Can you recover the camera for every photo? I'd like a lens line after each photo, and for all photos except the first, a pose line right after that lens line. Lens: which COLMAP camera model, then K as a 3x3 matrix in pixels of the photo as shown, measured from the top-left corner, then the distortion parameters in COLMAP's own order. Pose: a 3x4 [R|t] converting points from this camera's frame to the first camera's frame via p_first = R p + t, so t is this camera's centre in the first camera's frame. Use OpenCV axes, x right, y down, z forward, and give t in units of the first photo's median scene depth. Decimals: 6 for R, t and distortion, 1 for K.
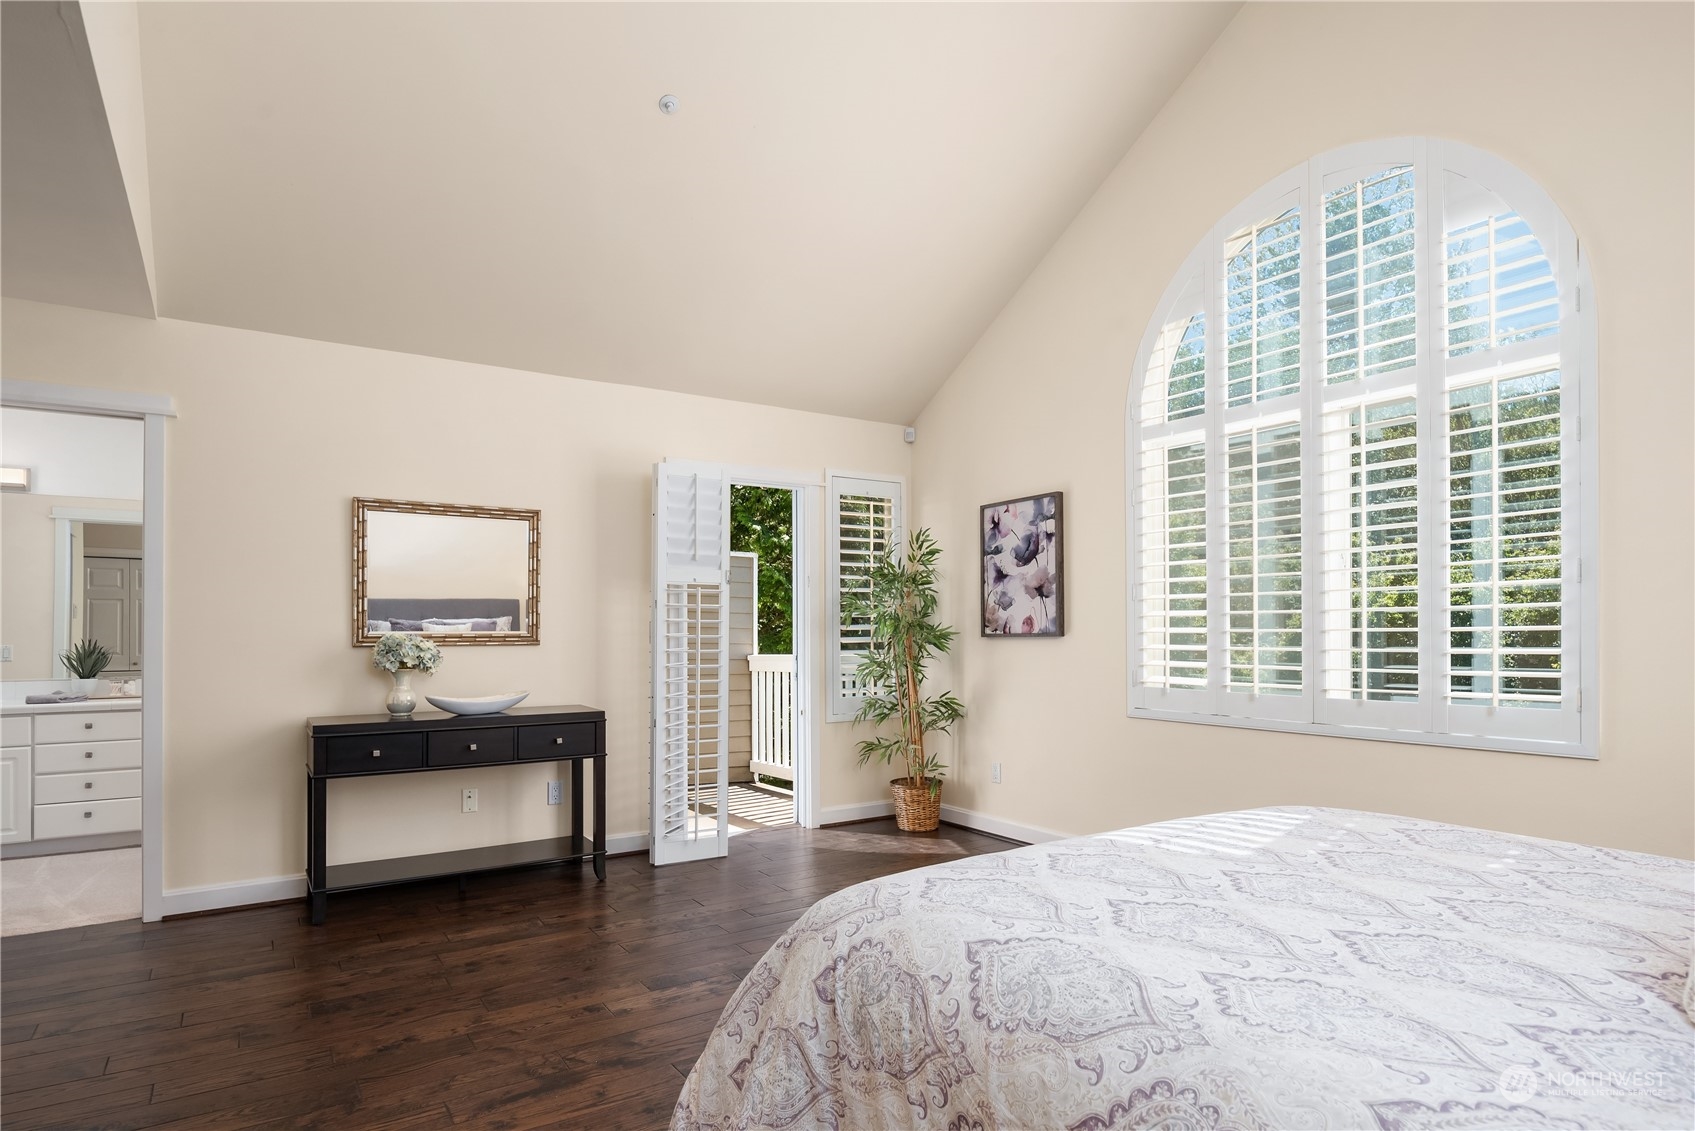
lens RADIAL K [[929.0, 0, 857.1], [0, 929.0, 629.3], [0, 0, 1]] dist [0.000592, -0.005782]
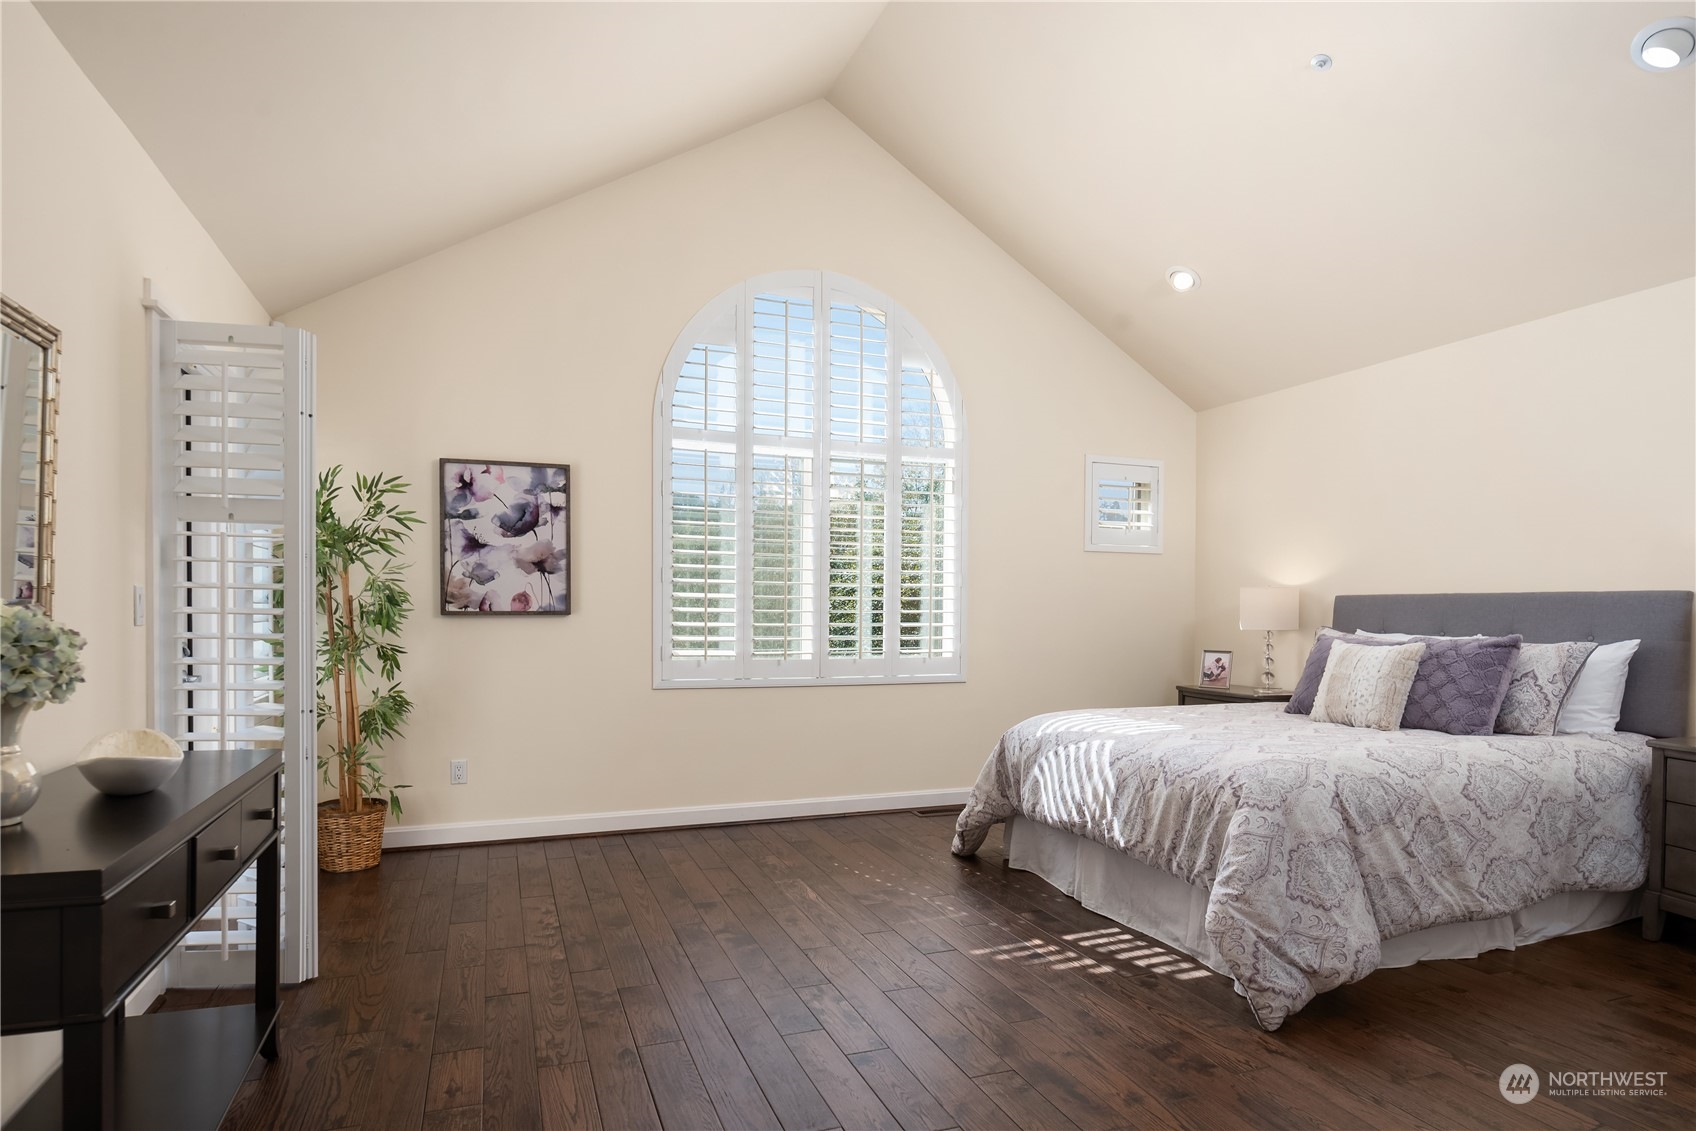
lens RADIAL K [[929.6, 0, 861.7], [0, 929.6, 612.6], [0, 0, 1]] dist [0.000592, -0.005782]
pose [[0.213482, 0.001969, 0.976945, -0.638063], [-0.011135, 0.999938, 0.000418, 0.001432], [-0.976884, -0.010967, 0.213490, 0.475999]]
